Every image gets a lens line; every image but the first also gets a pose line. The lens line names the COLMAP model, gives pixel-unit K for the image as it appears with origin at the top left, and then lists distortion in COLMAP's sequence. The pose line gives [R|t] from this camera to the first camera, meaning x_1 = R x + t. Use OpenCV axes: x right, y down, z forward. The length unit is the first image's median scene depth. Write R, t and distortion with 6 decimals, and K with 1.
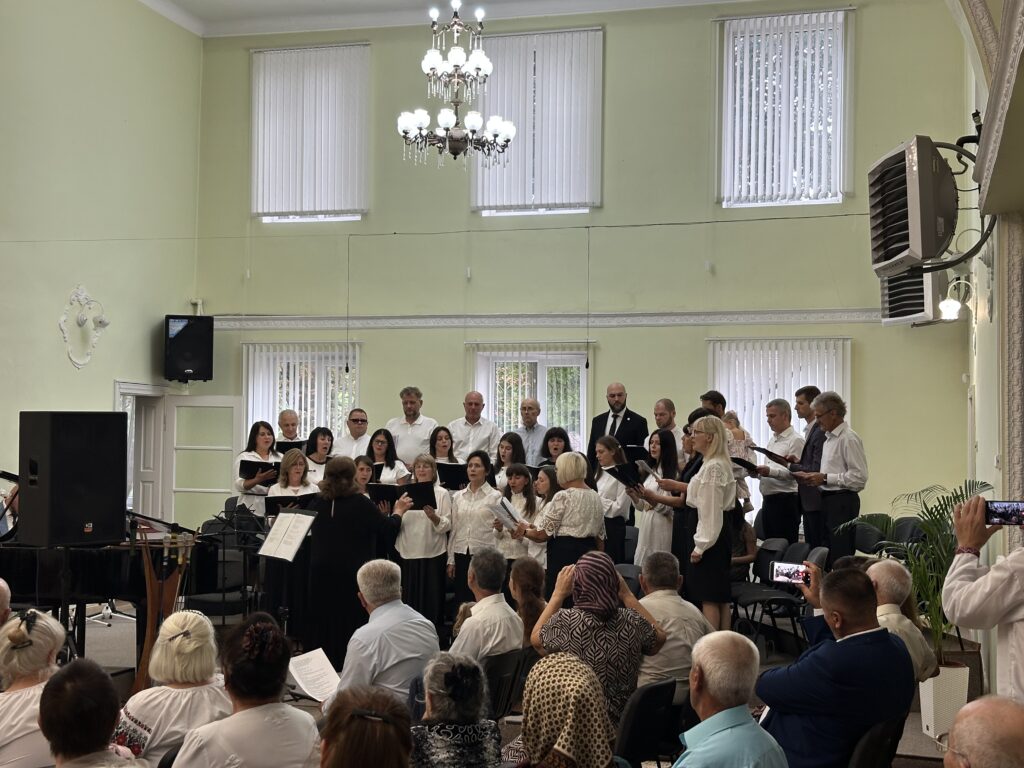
lens RADIAL K [[1424.5, 0, 512.0], [0, 1424.5, 384.0], [0, 0, 1]] dist [0.196931, -0.384875]
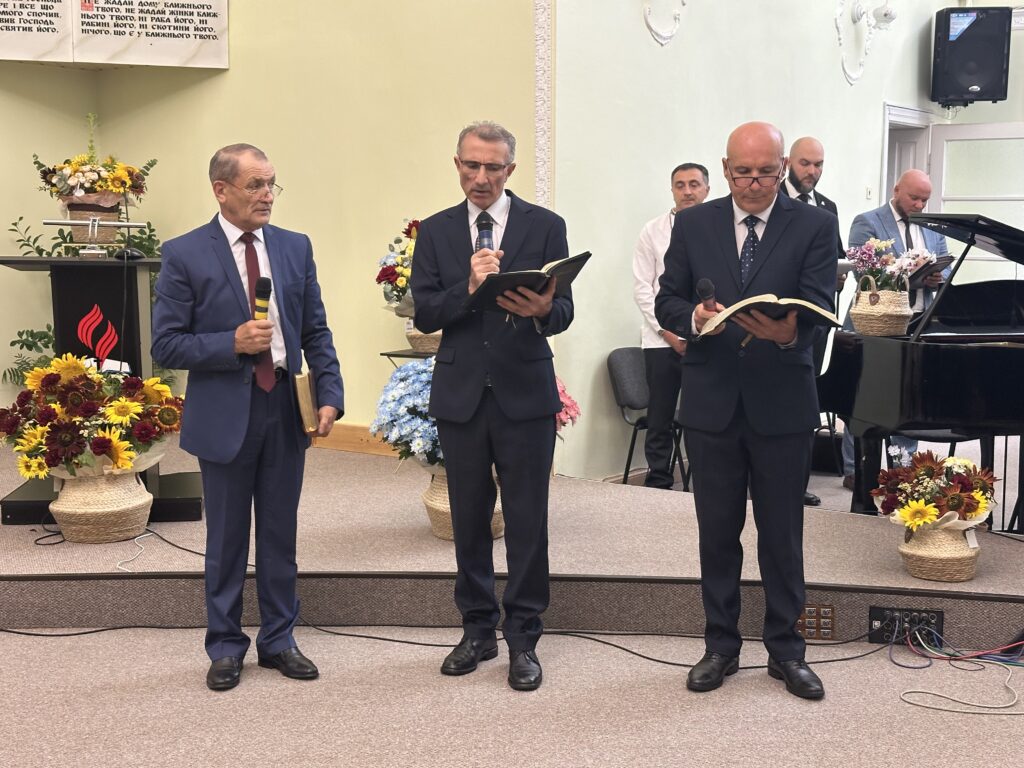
lens RADIAL K [[1419.7, 0, 501.5], [0, 1419.7, 381.8], [0, 0, 1]] dist [0.193339, -0.412984]
pose [[0.944706, 0.027494, -0.326764, -0.207687], [0.023421, 0.988277, 0.150865, 0.021021], [0.327082, -0.150176, 0.932987, 0.235298]]
